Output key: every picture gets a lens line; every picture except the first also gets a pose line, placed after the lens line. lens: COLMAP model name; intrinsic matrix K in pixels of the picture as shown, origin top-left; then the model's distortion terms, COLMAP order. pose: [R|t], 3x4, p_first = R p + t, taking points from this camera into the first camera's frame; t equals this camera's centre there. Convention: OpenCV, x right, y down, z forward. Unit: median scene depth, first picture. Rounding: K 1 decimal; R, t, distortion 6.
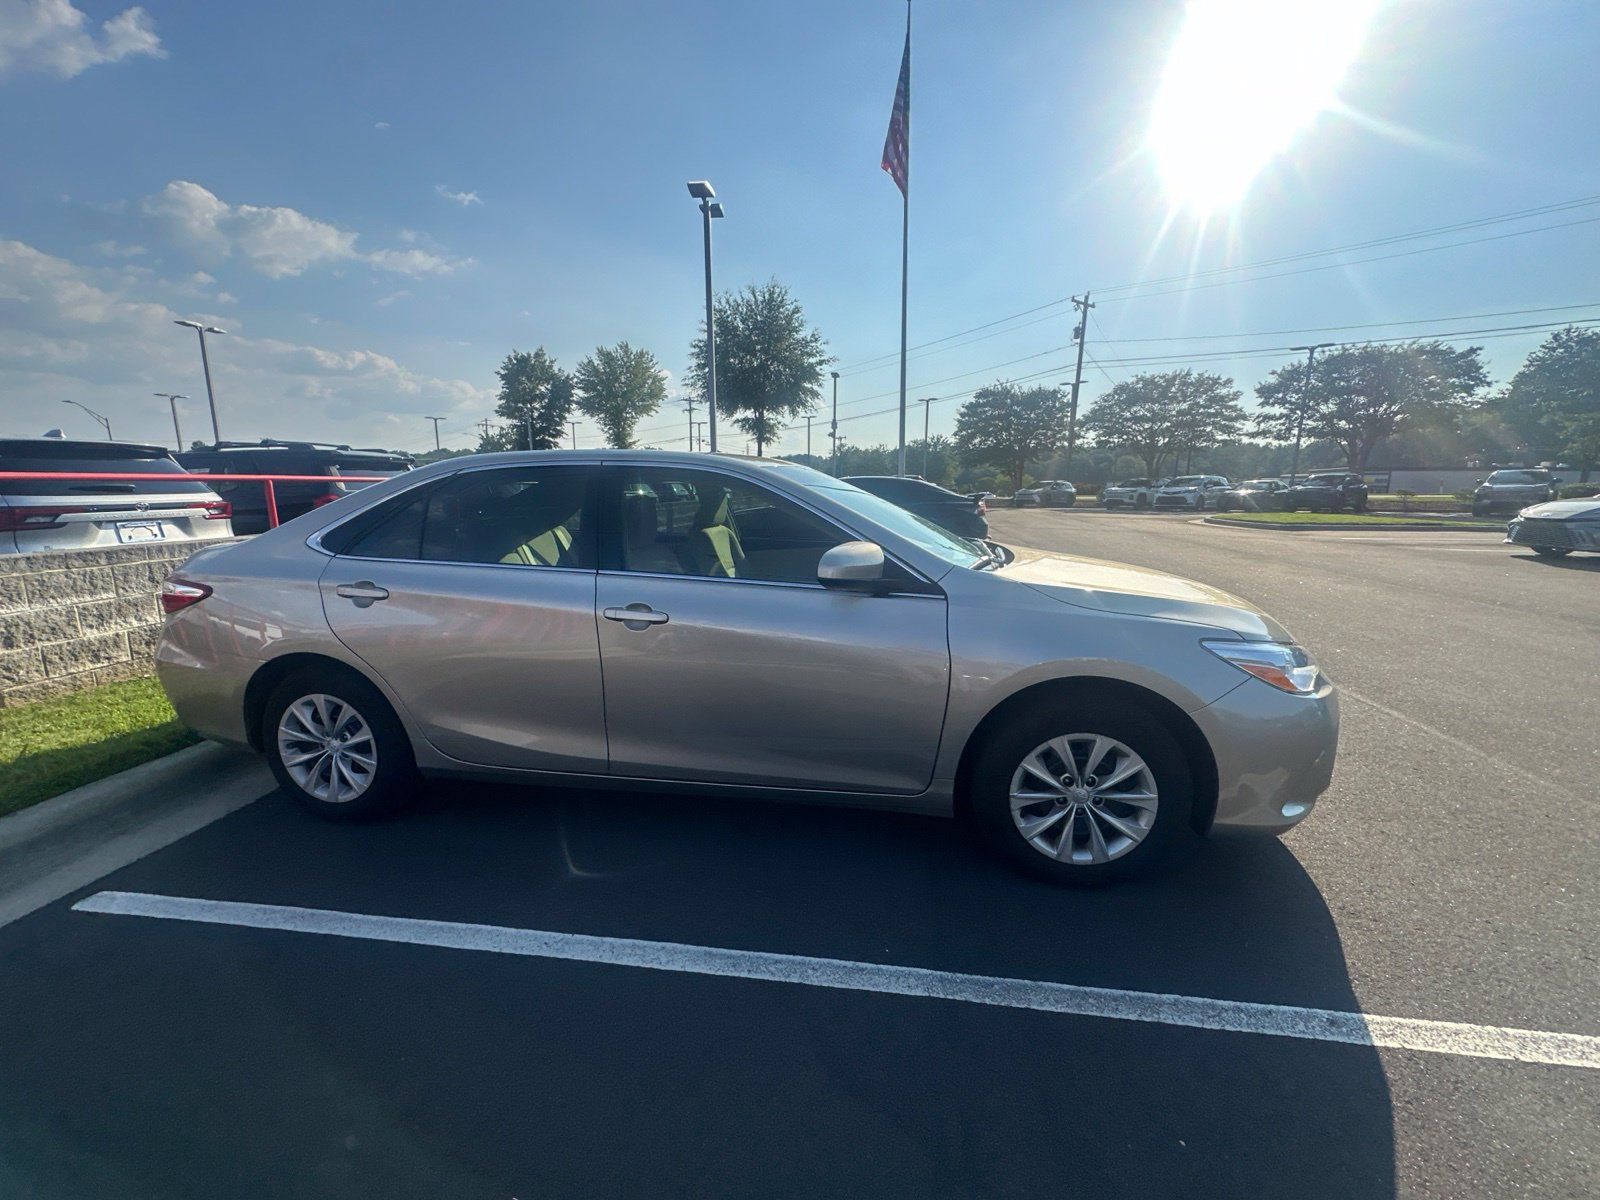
lens RADIAL K [[635.3, 0, 800.0], [0, 635.3, 600.0], [0, 0, 1]] dist [-0.004593, 0.000741]
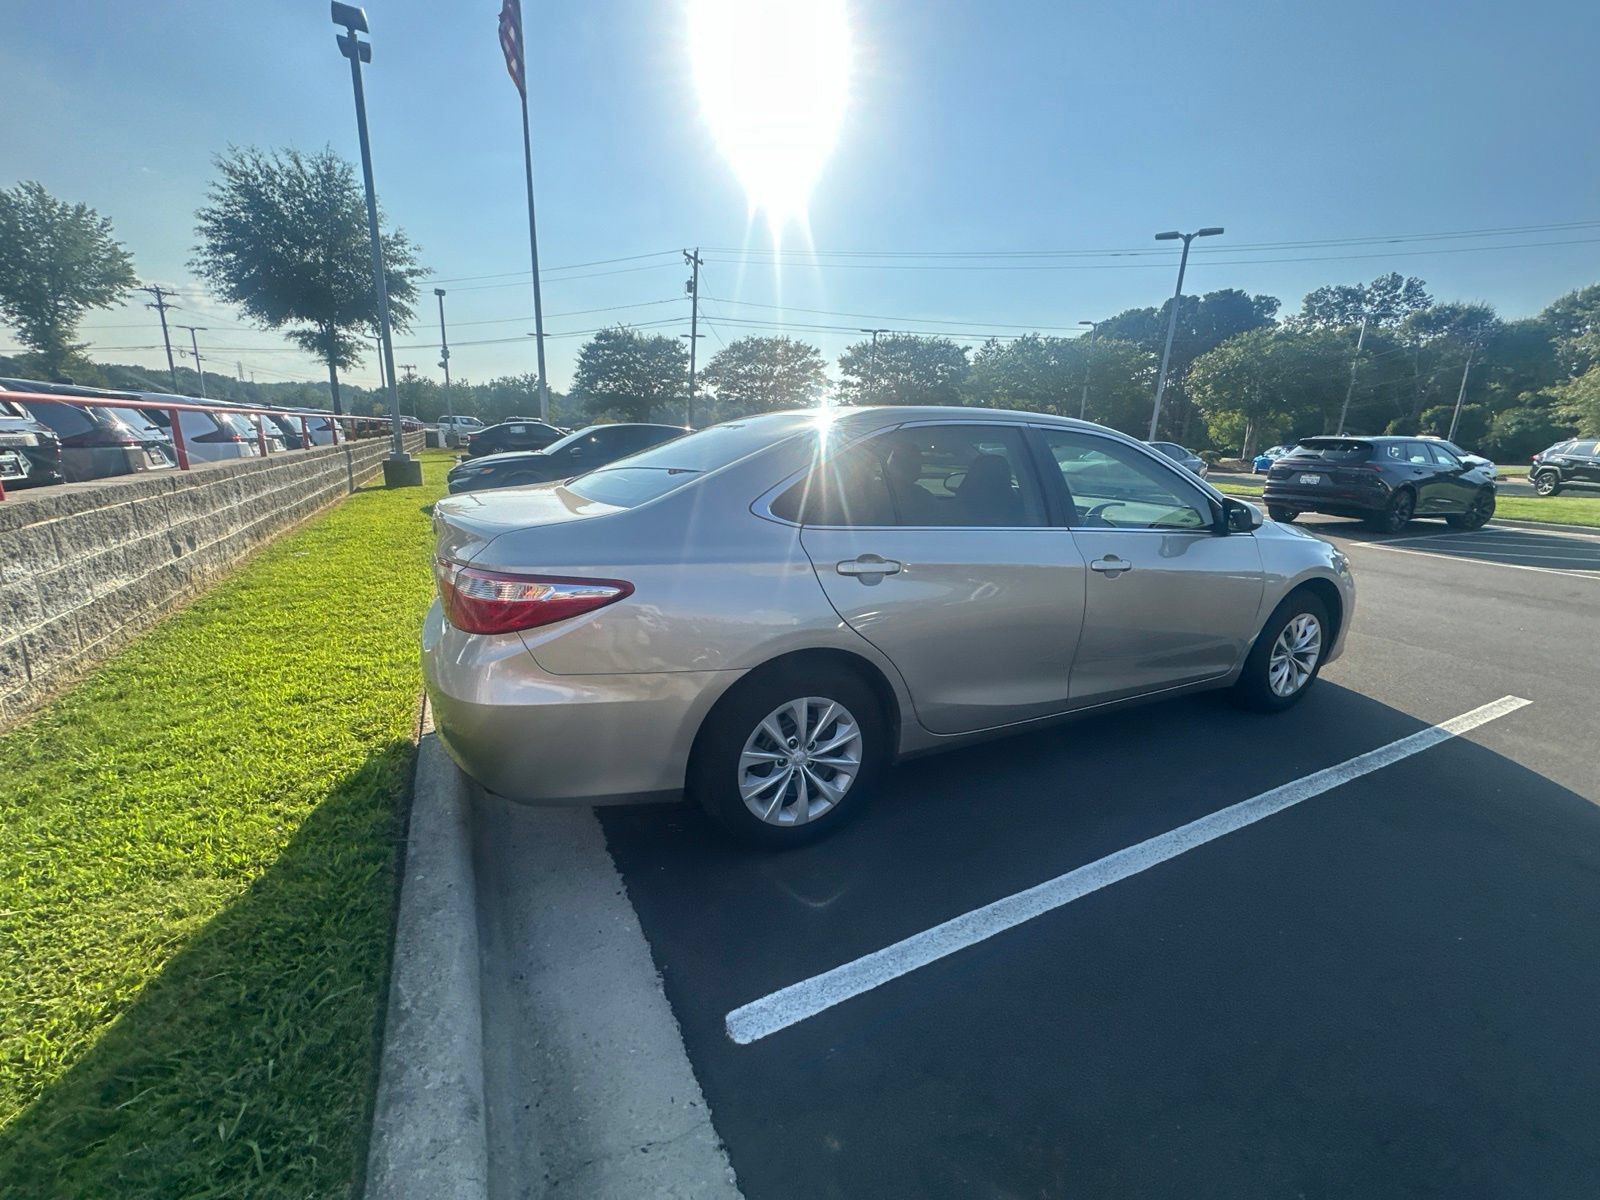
lens RADIAL K [[635.3, 0, 800.0], [0, 635.3, 600.0], [0, 0, 1]] dist [-0.004593, 0.000741]
pose [[0.813023, -0.113790, 0.571004, -0.078208], [0.067094, 0.992493, 0.102254, -0.003848], [-0.578353, -0.044824, 0.814554, 0.022315]]
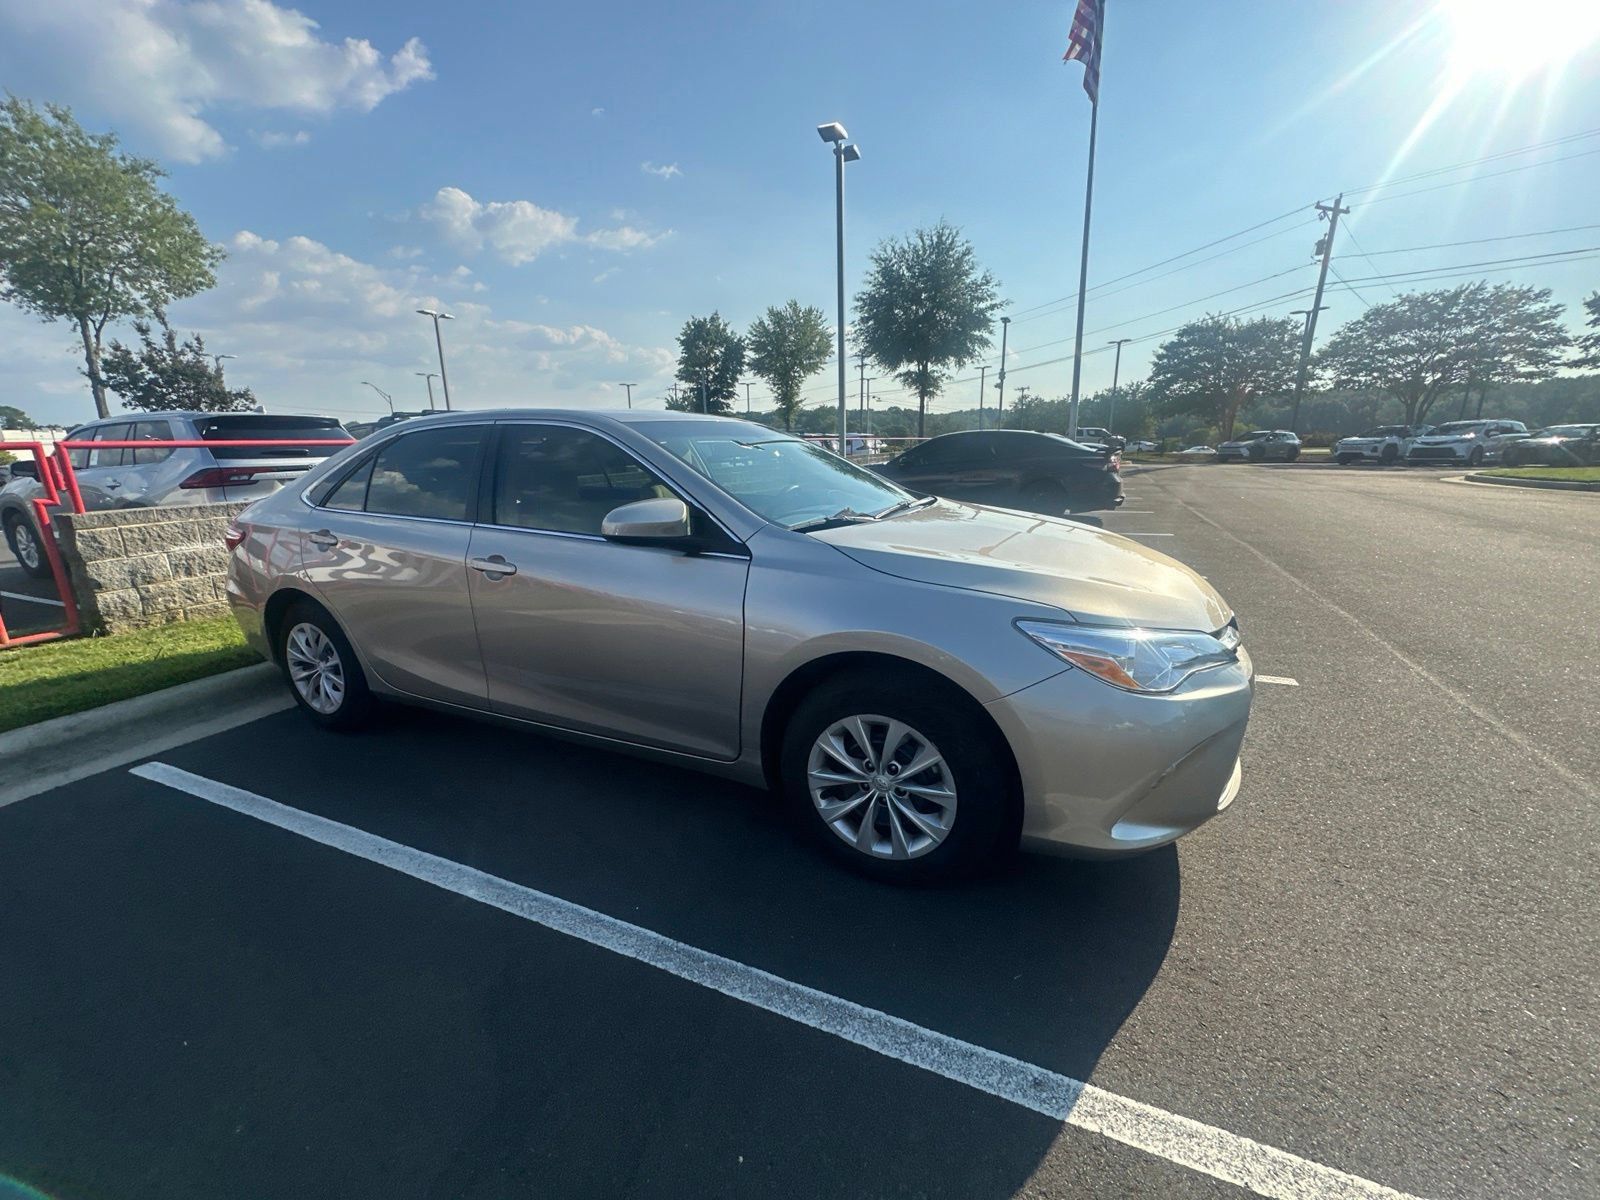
lens RADIAL K [[635.3, 0, 800.0], [0, 635.3, 600.0], [0, 0, 1]] dist [-0.004593, 0.000741]
pose [[0.963085, 0.049051, -0.264690, 0.029698], [-0.032044, 0.997157, 0.068194, -0.000490], [0.267283, -0.057195, 0.961919, 0.006201]]
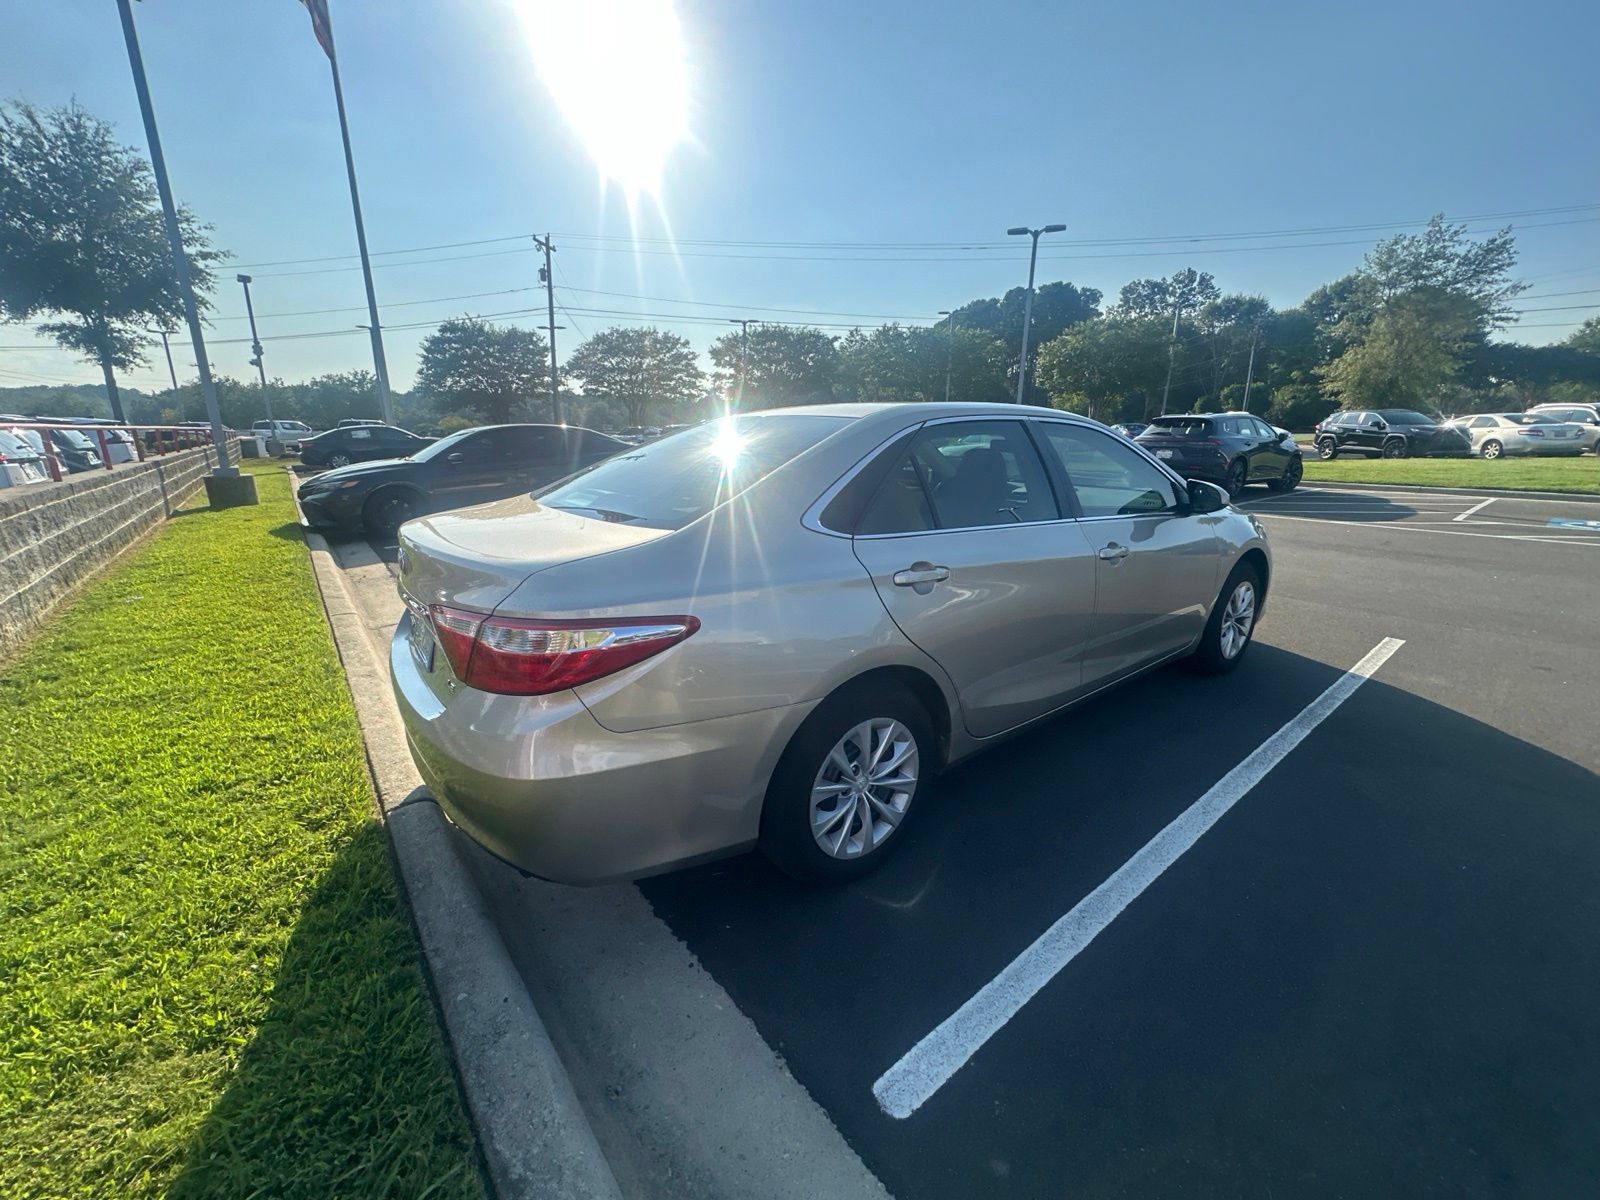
lens RADIAL K [[635.3, 0, 800.0], [0, 635.3, 600.0], [0, 0, 1]] dist [-0.004593, 0.000741]
pose [[0.683134, -0.183786, 0.706789, -0.085400], [0.127010, 0.982966, 0.132842, -0.006751], [-0.719164, -0.000980, 0.694840, 0.034340]]
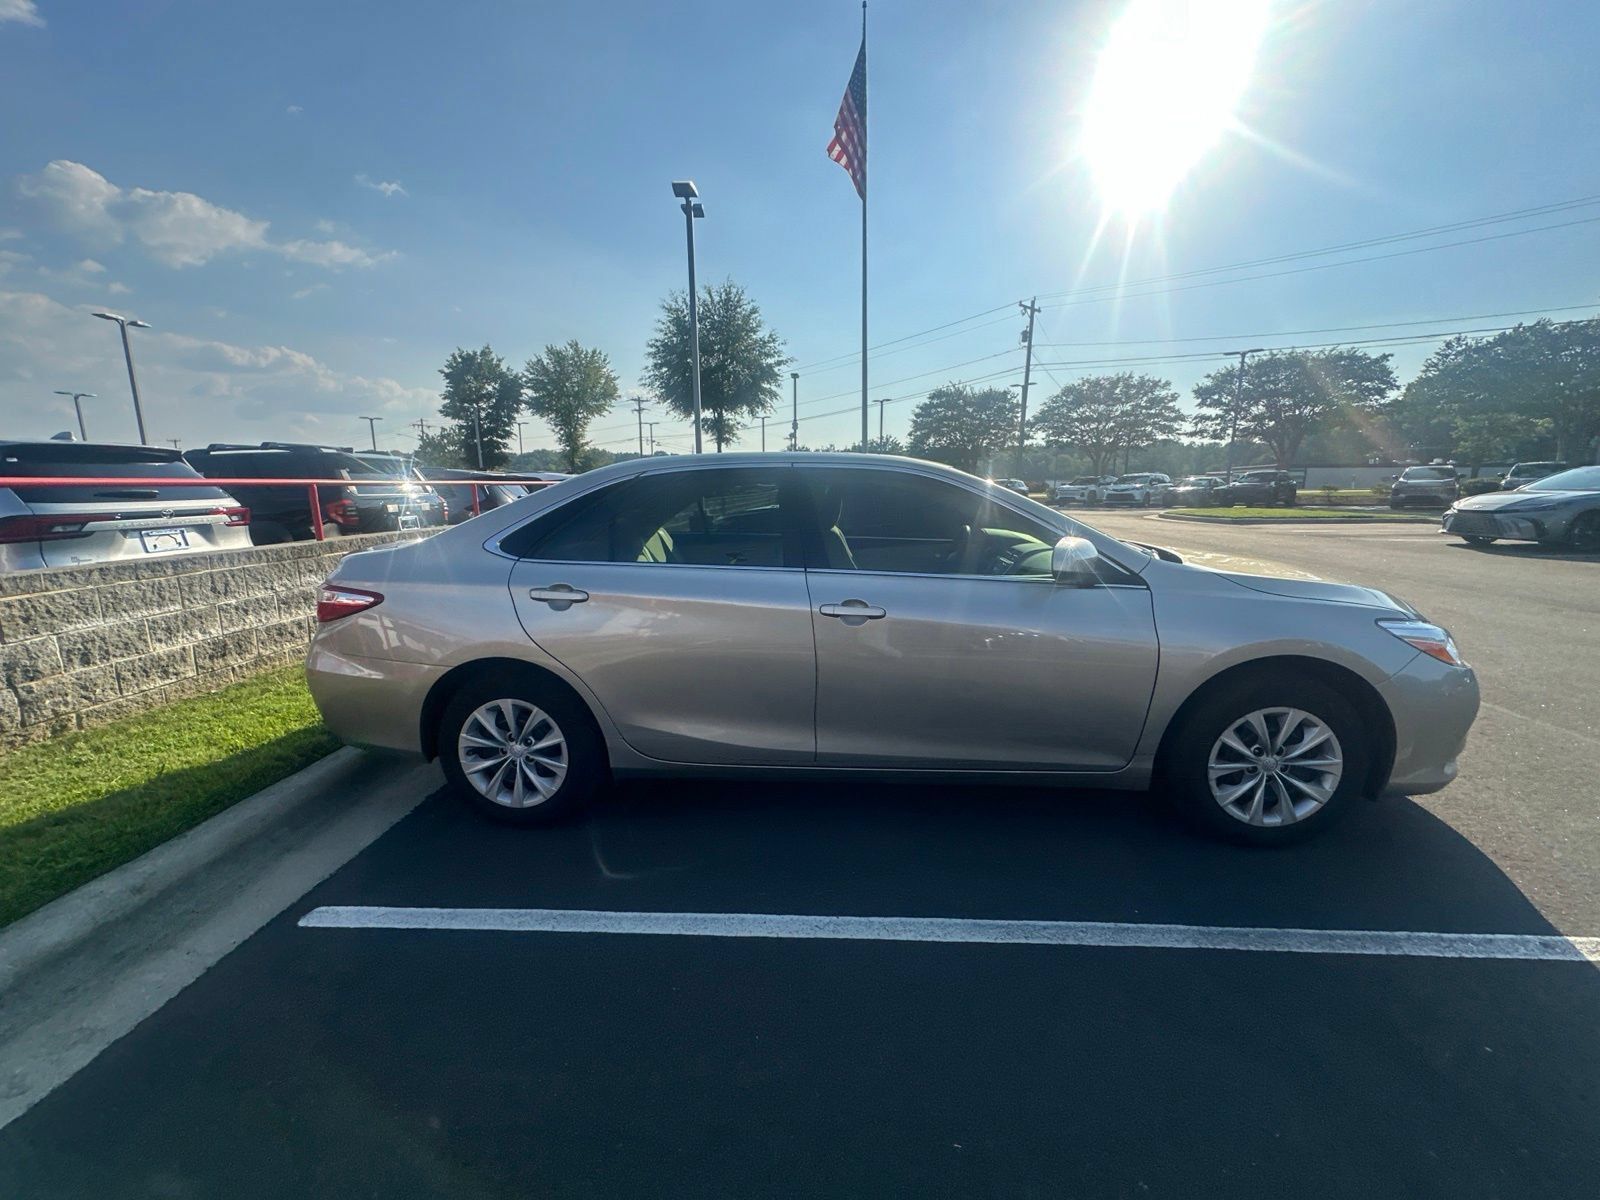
lens RADIAL K [[635.3, 0, 800.0], [0, 635.3, 600.0], [0, 0, 1]] dist [-0.004593, 0.000741]
pose [[0.996488, -0.022466, 0.080667, -0.024395], [0.022498, 0.999747, 0.000514, 0.000204], [-0.080659, 0.001303, 0.996741, -0.001852]]
